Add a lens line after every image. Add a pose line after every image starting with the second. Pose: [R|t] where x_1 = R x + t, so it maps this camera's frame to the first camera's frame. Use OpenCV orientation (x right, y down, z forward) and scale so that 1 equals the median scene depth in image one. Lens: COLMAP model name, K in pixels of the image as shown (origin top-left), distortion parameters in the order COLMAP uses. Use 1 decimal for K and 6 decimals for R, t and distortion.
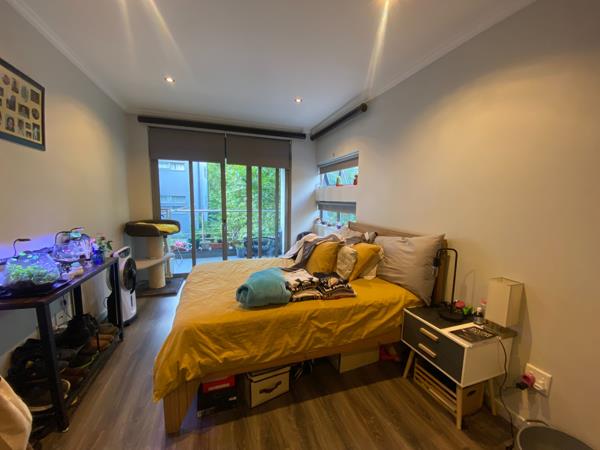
lens RADIAL K [[243.6, 0, 300.0], [0, 243.6, 225.0], [0, 0, 1]] dist [-0.001031, -0.000304]
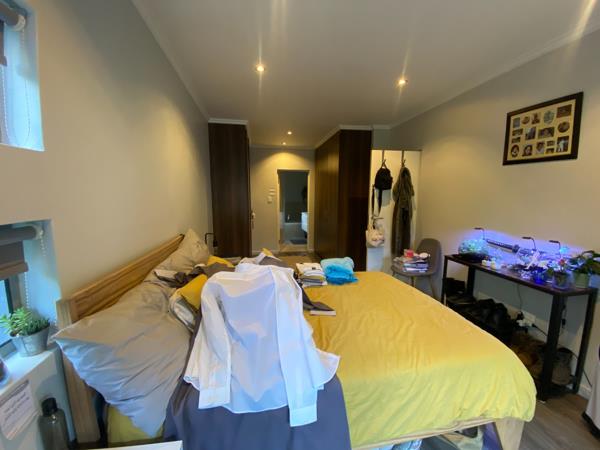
lens RADIAL K [[243.6, 0, 300.0], [0, 243.6, 225.0], [0, 0, 1]] dist [-0.001031, -0.000304]
pose [[-0.979279, -0.042611, 0.197982, -0.189811], [0.010883, 0.965129, 0.261550, -0.334074], [-0.202223, 0.258285, -0.944667, 2.330417]]
